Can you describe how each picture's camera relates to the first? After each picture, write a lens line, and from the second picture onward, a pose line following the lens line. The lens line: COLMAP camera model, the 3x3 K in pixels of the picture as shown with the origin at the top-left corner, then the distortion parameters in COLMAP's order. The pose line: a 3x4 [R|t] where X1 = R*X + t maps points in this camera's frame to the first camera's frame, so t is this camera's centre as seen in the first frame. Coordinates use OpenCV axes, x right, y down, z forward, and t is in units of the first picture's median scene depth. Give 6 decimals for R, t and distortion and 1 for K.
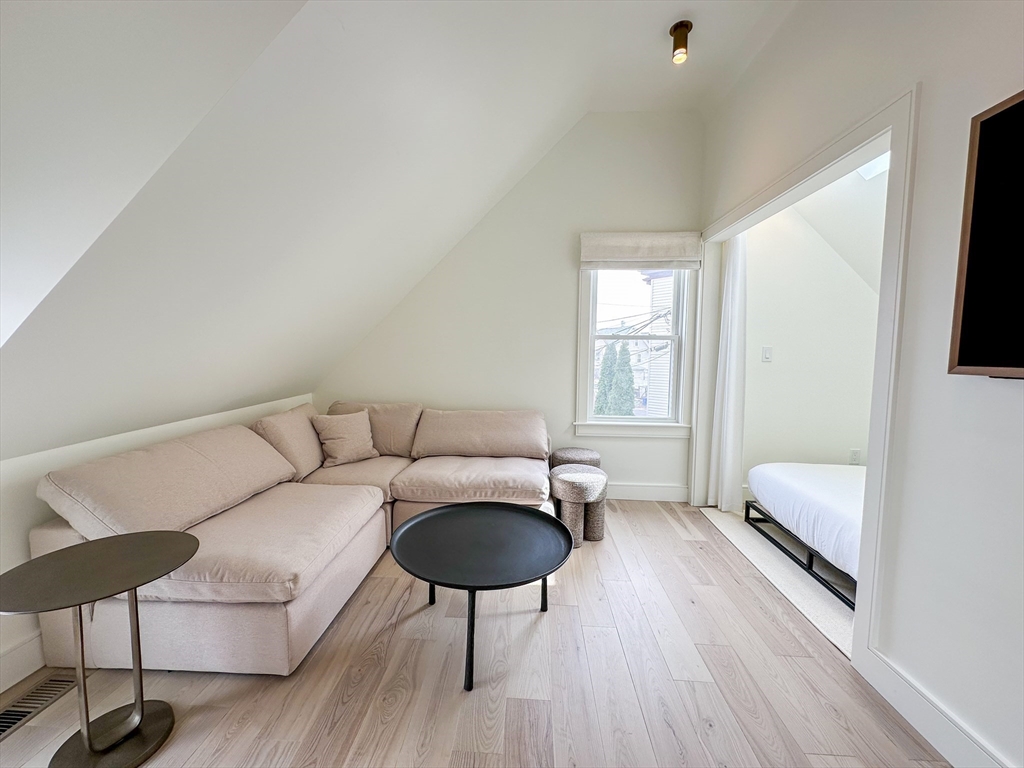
lens RADIAL K [[409.3, 0, 510.7], [0, 409.3, 385.6], [0, 0, 1]] dist [-0.000302, 0.000029]
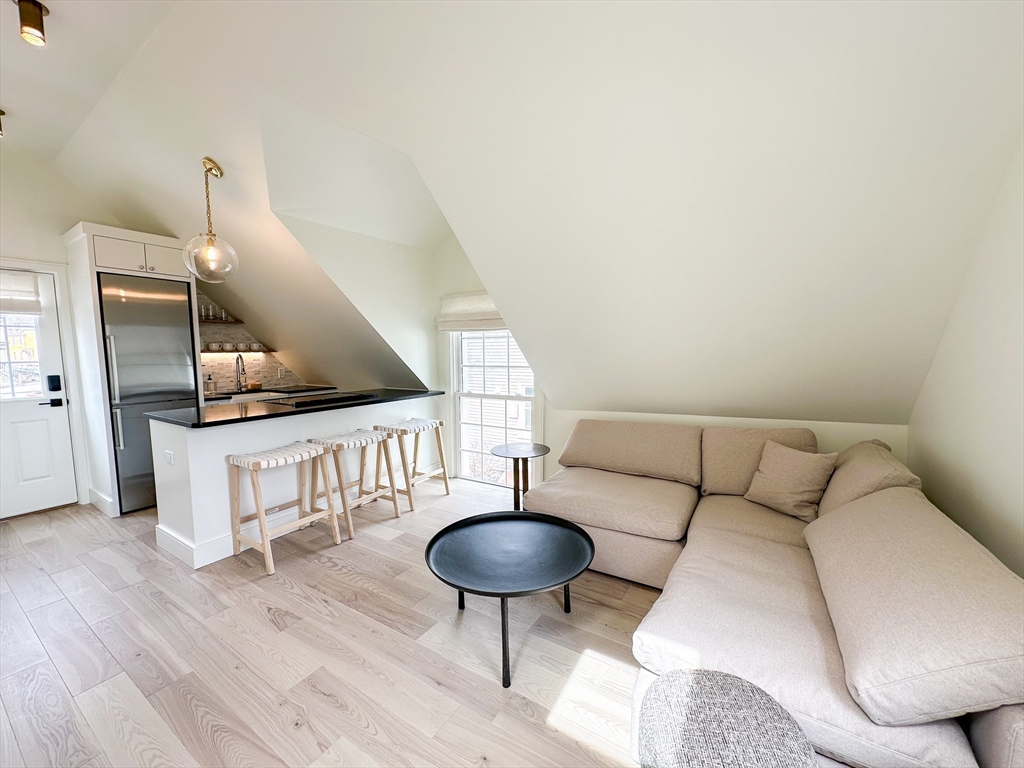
lens RADIAL K [[409.3, 0, 510.5], [0, 409.3, 389.3], [0, 0, 1]] dist [-0.000302, 0.000029]
pose [[-0.503970, 0.076791, -0.860301, 0.526817], [-0.058046, 0.990777, 0.122441, -0.108380], [0.861768, 0.111644, -0.494865, 0.949027]]
